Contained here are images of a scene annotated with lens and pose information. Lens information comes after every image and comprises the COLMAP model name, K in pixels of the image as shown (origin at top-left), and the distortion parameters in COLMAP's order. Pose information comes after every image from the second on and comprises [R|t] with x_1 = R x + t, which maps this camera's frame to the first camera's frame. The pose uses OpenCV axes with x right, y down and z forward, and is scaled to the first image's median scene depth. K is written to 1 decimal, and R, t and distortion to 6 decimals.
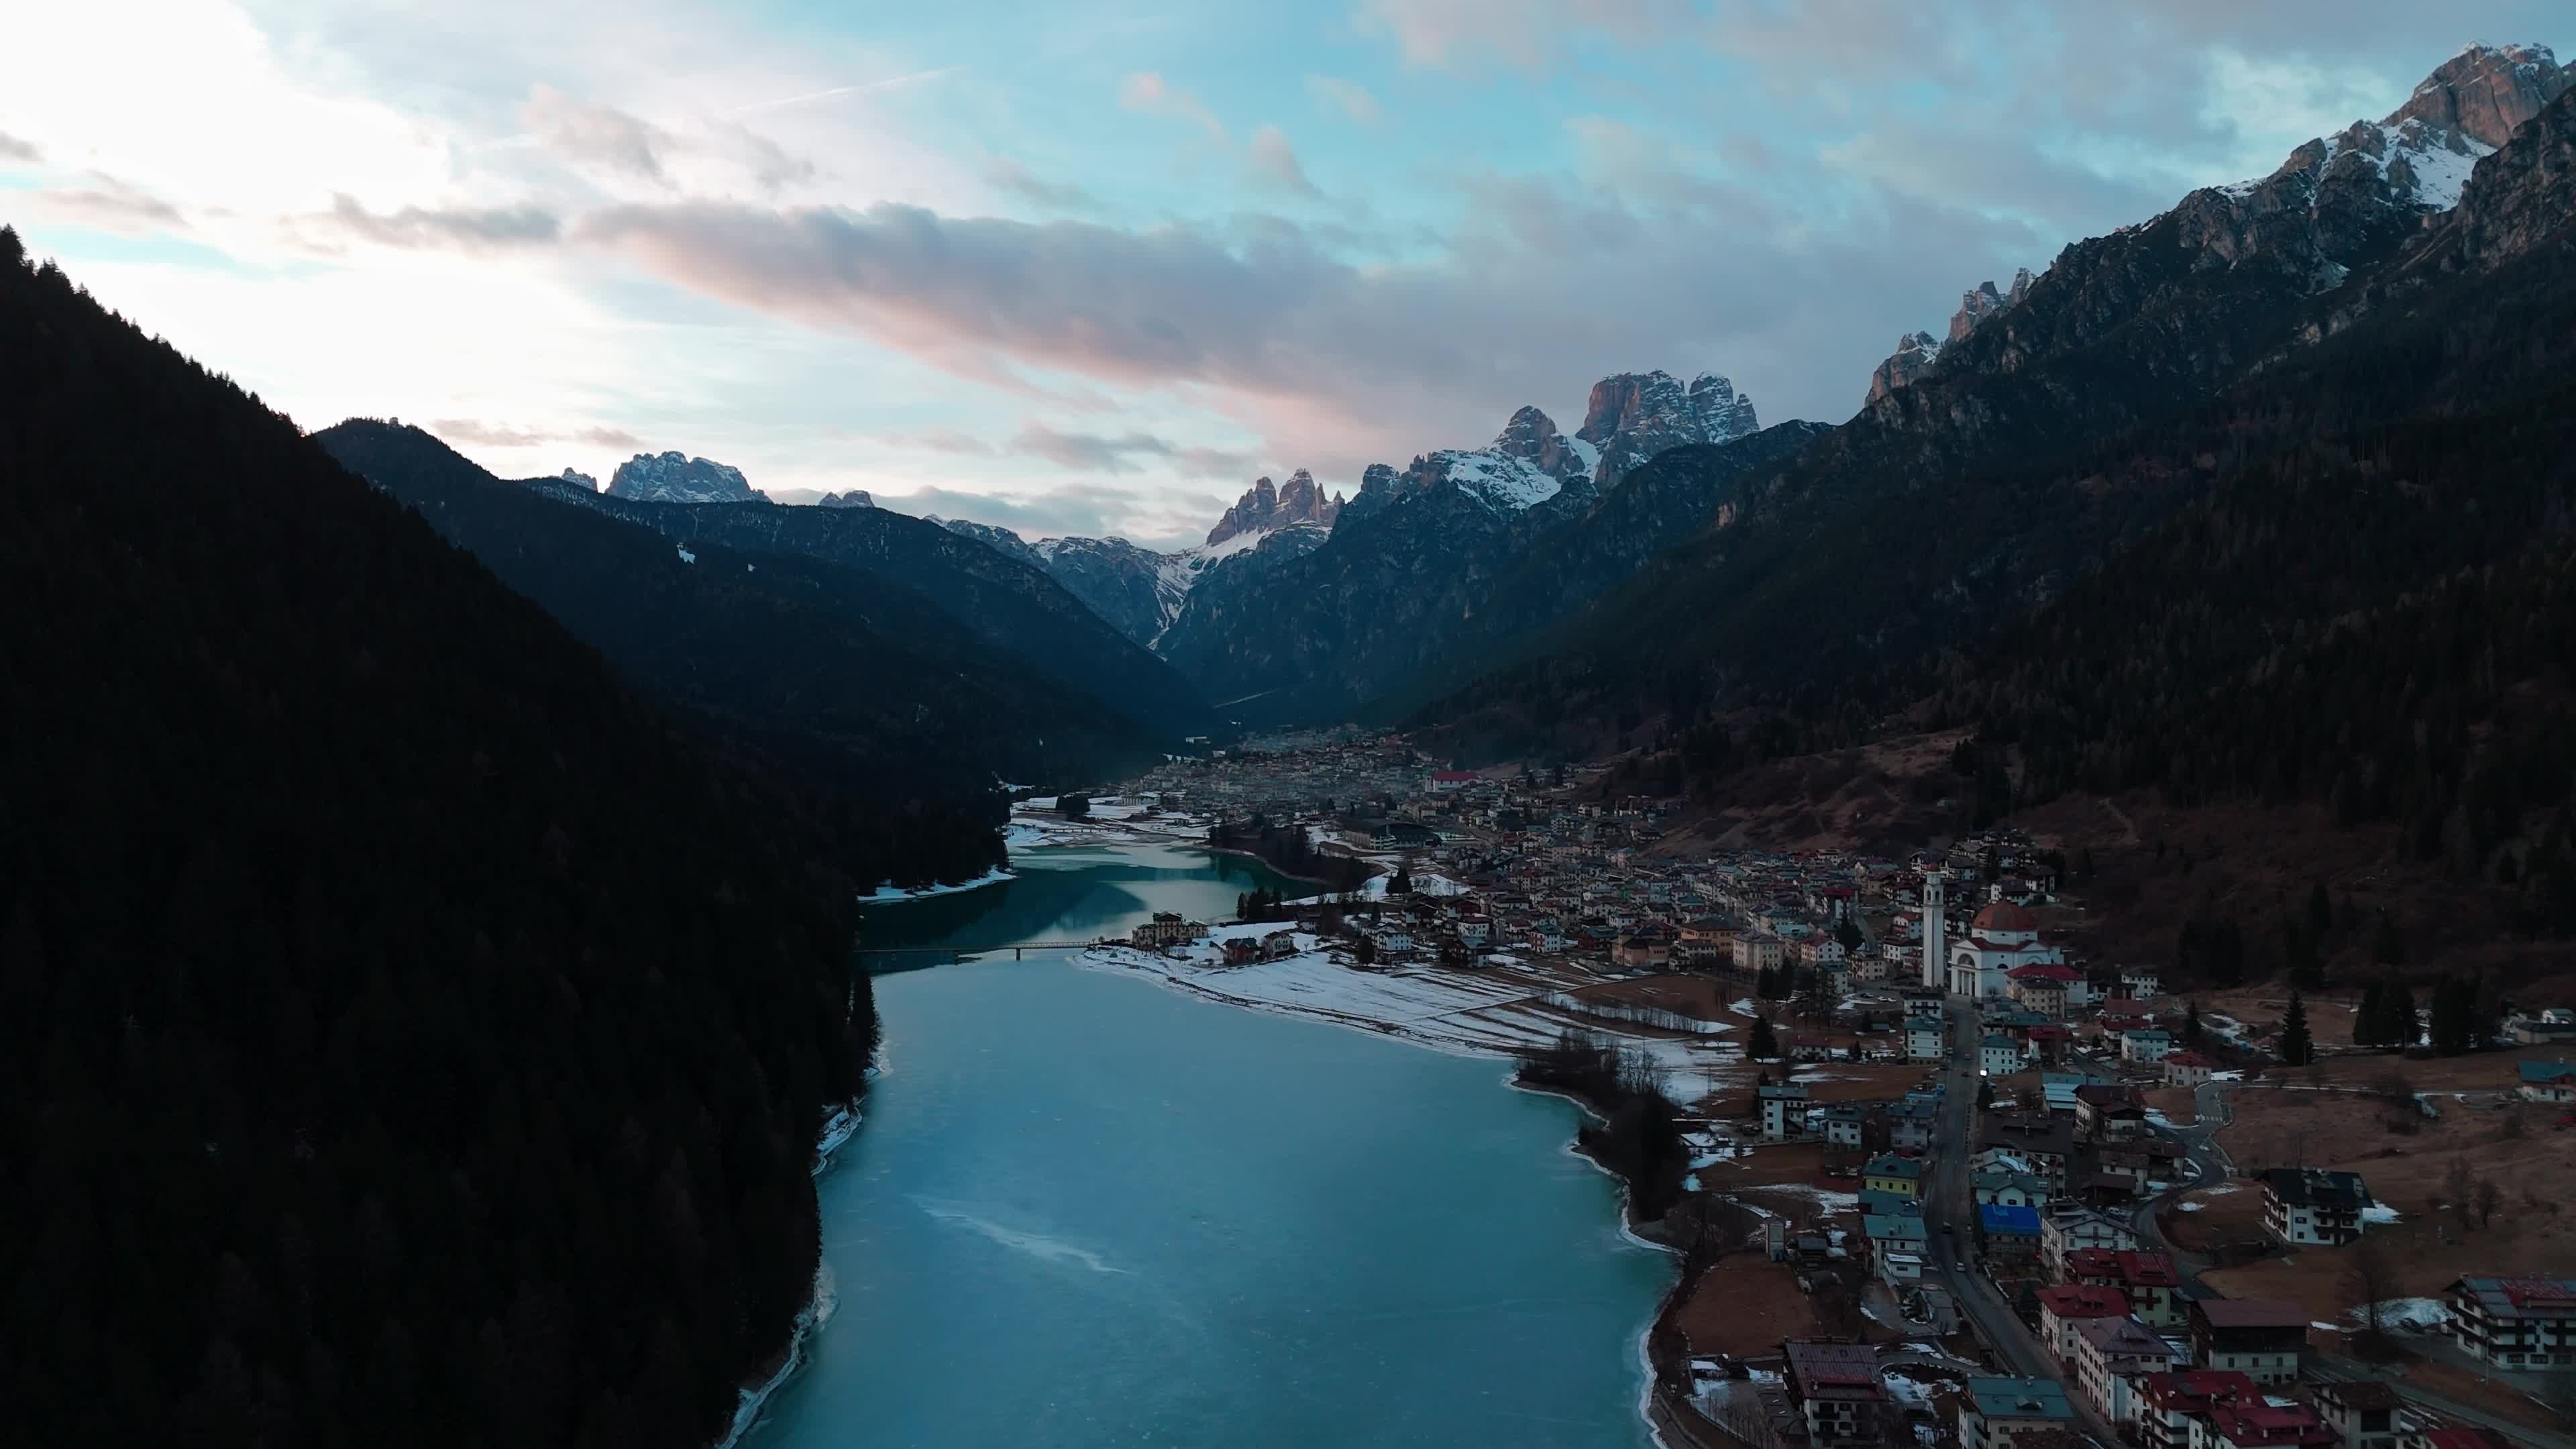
lens RADIAL K [[1855.1, 0, 1288.0], [0, 1855.1, 724.5], [0, 0, 1]] dist [0.184197, -0.398960]
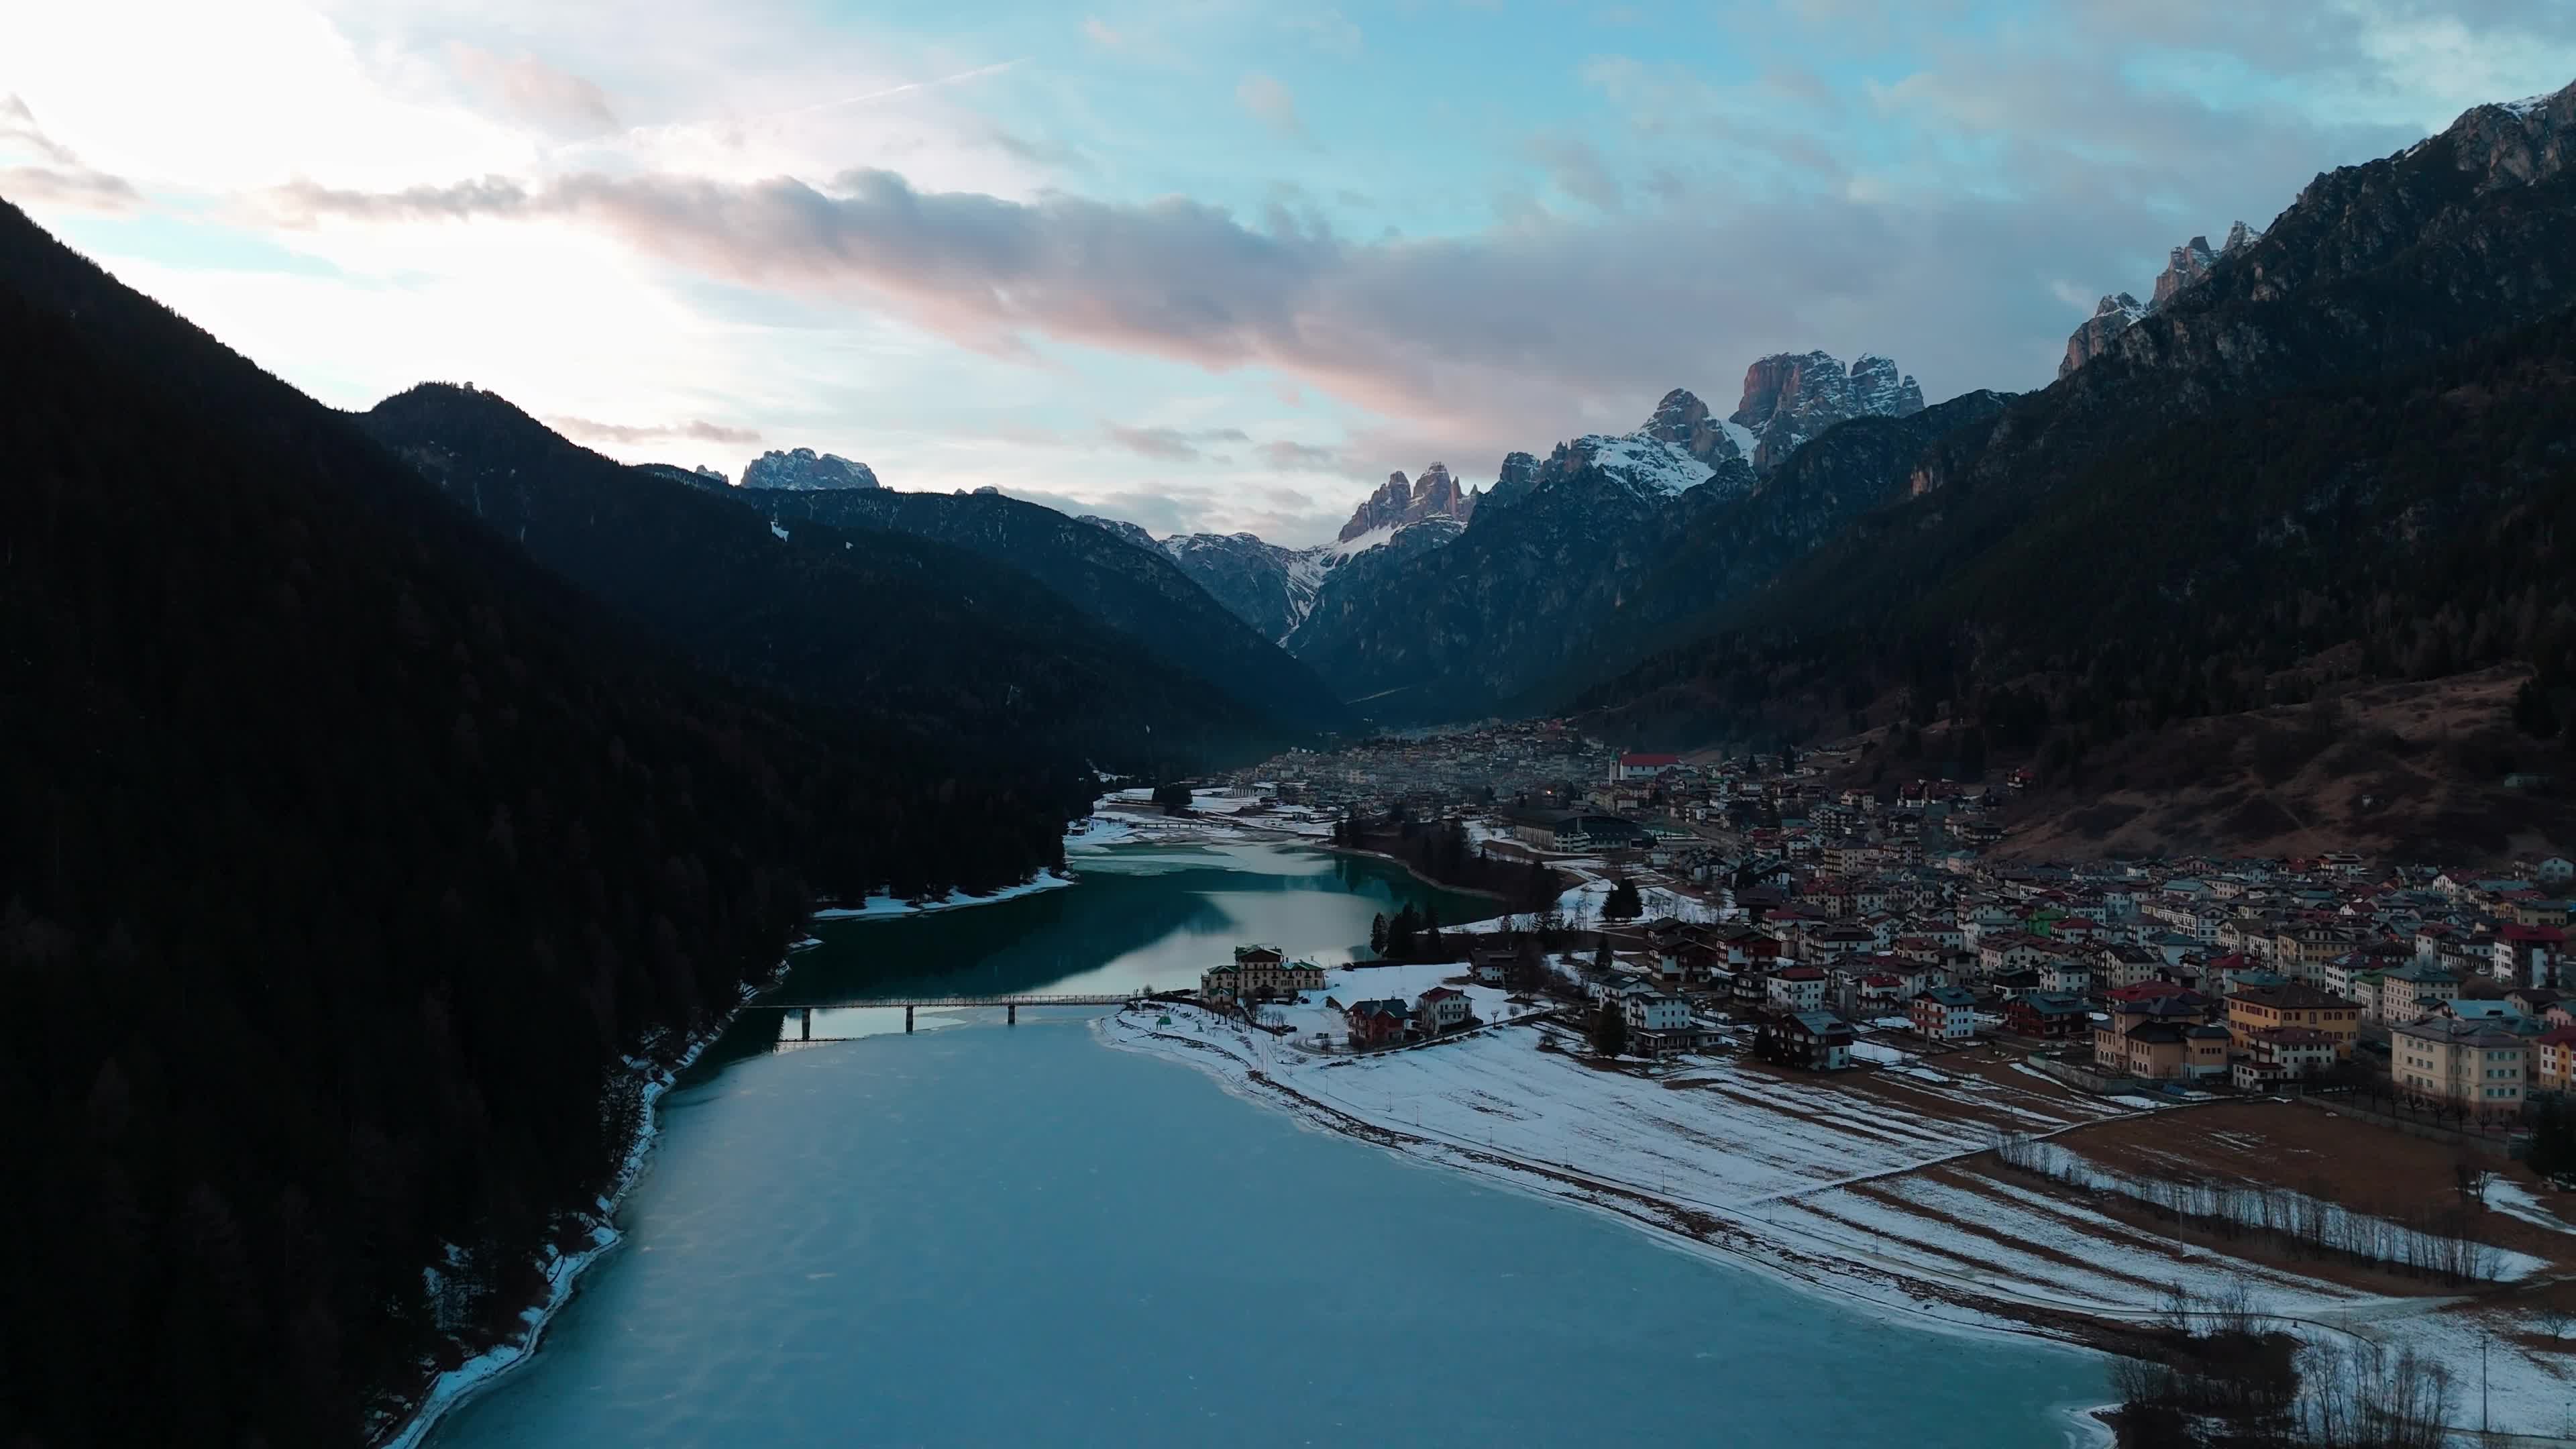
lens RADIAL K [[1868.4, 0, 1288.0], [0, 1868.4, 724.5], [0, 0, 1]] dist [0.110622, -0.136910]
pose [[0.997499, 0.003407, -0.070595, -0.002624], [-0.003574, 0.999991, -0.002240, 0.006421], [0.070587, 0.002486, 0.997503, 0.085301]]
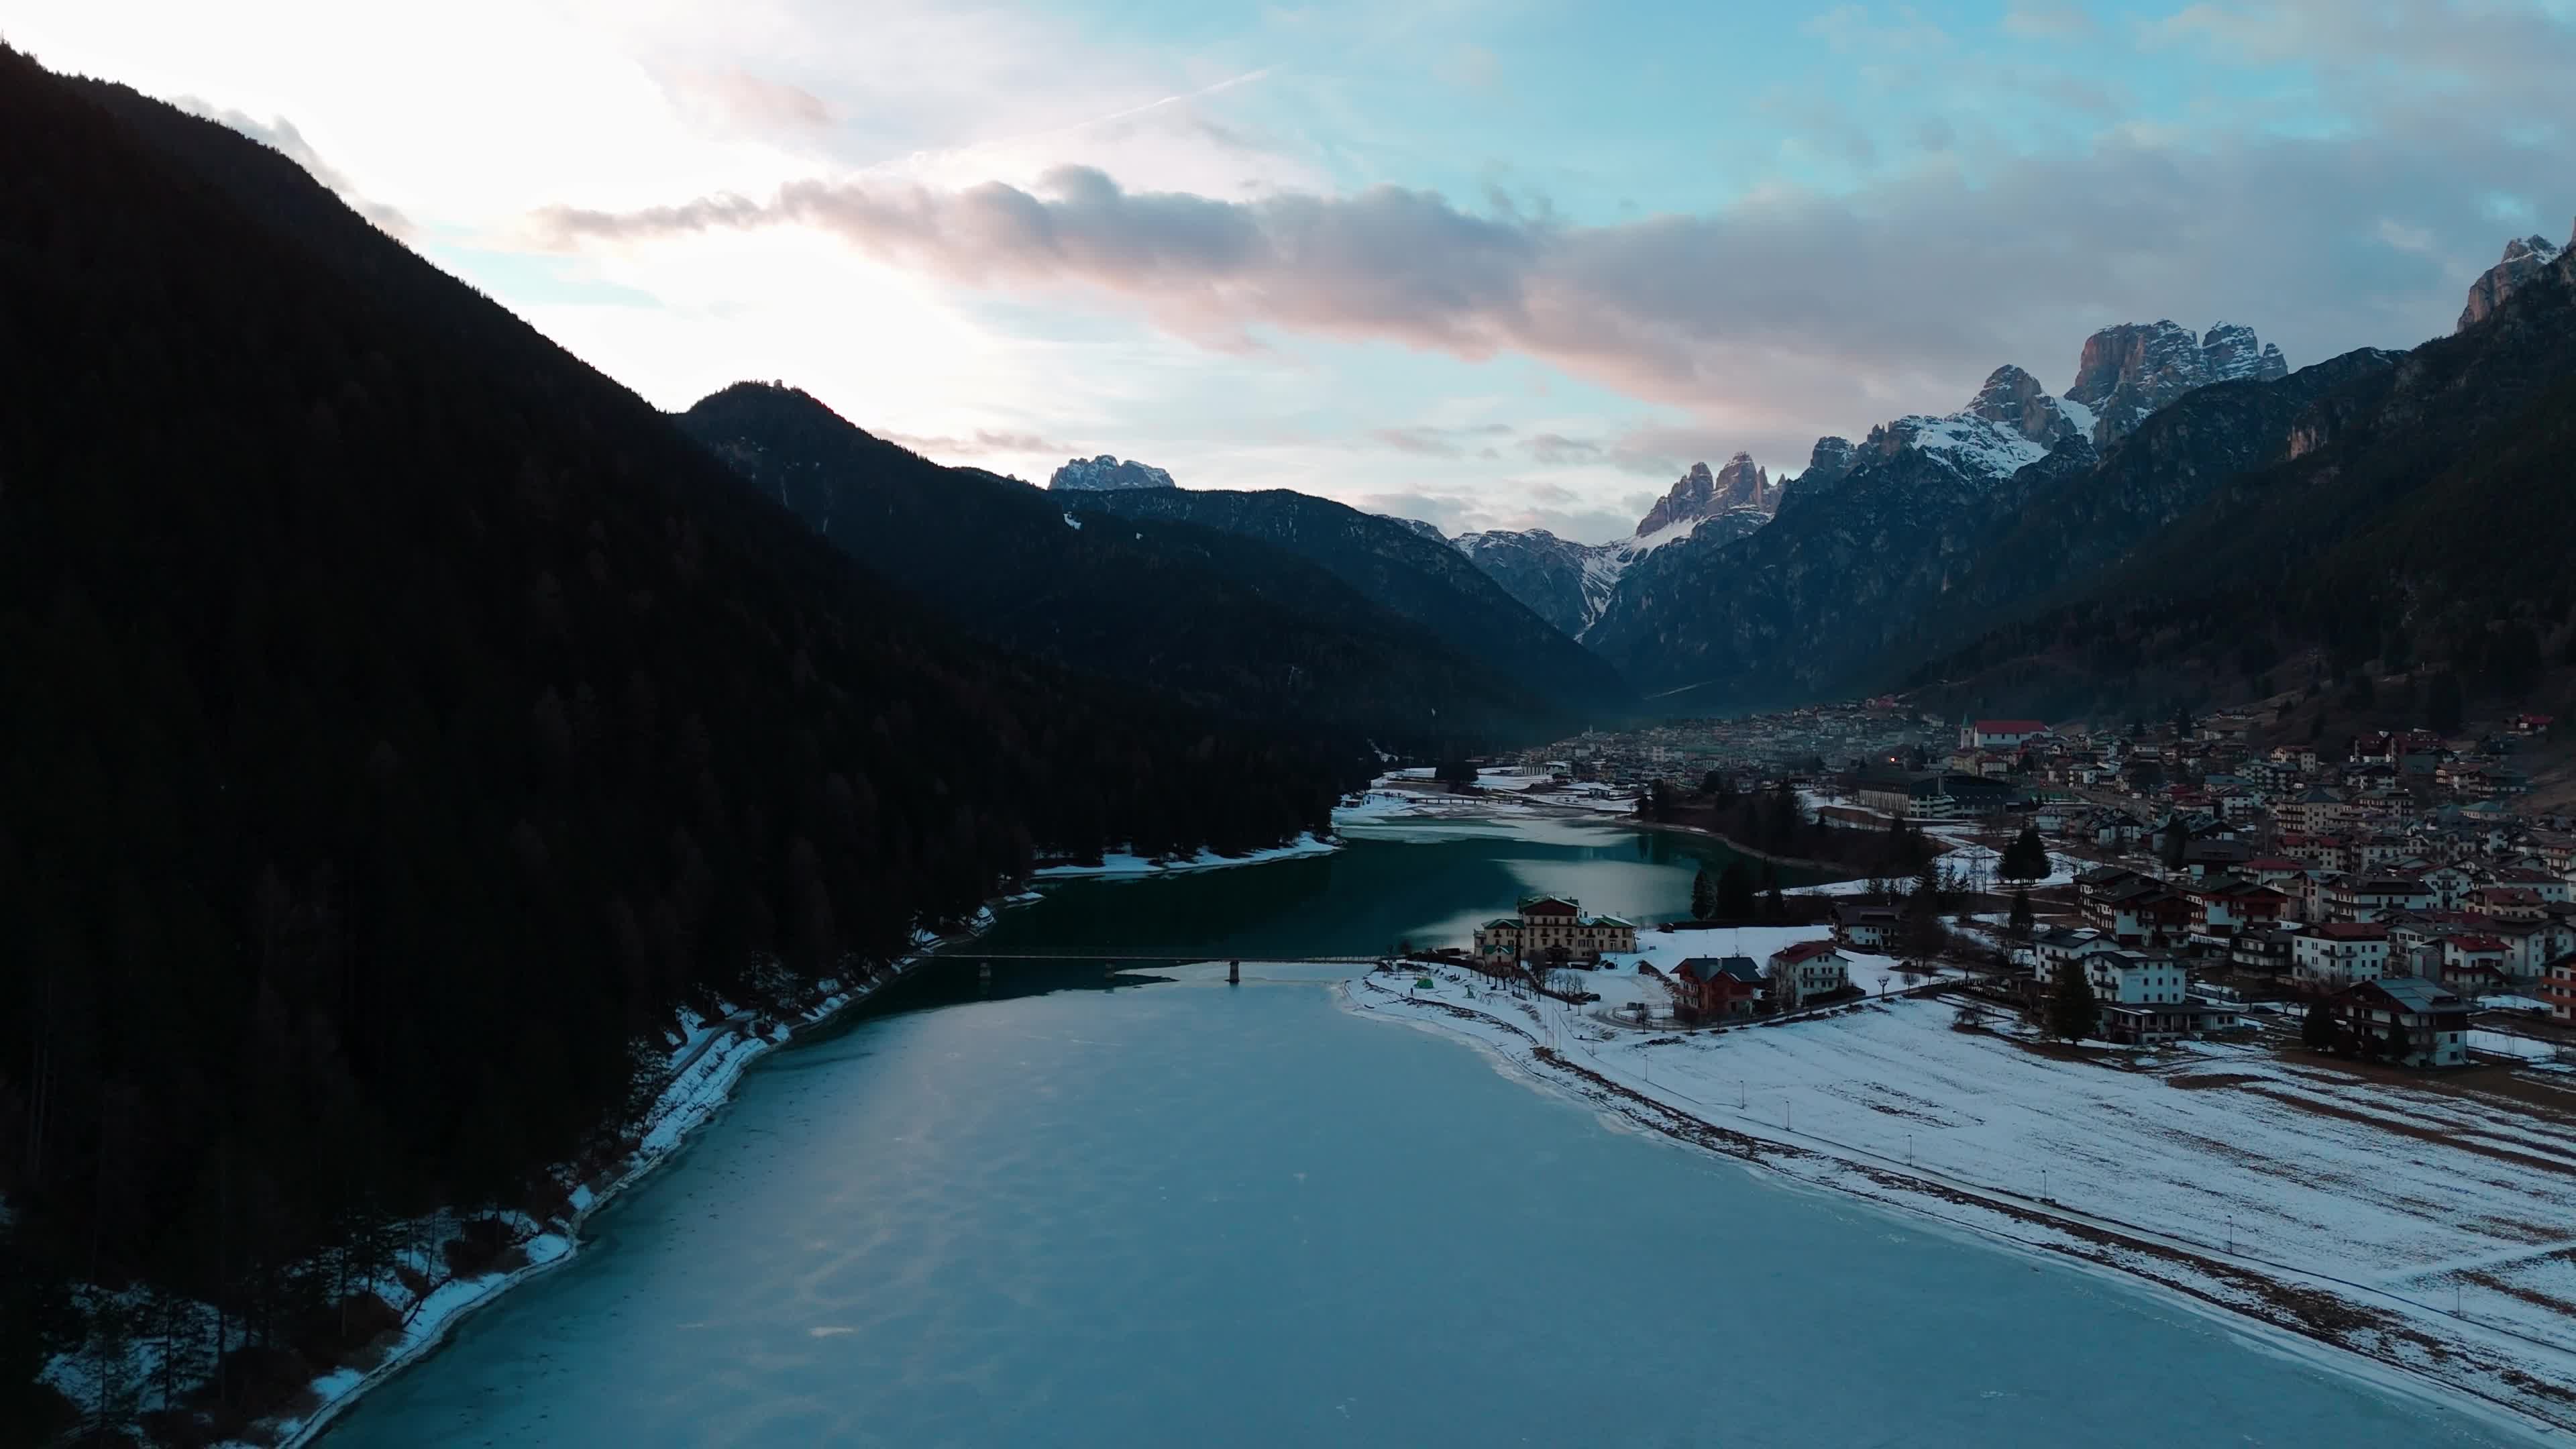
lens RADIAL K [[1876.3, 0, 1288.0], [0, 1876.3, 724.5], [0, 0, 1]] dist [0.062107, -0.041191]
pose [[0.974473, 0.003400, -0.224477, -0.004888], [-0.004315, 0.999984, -0.003587, 0.013052], [0.224461, 0.004464, 0.974473, 0.114392]]
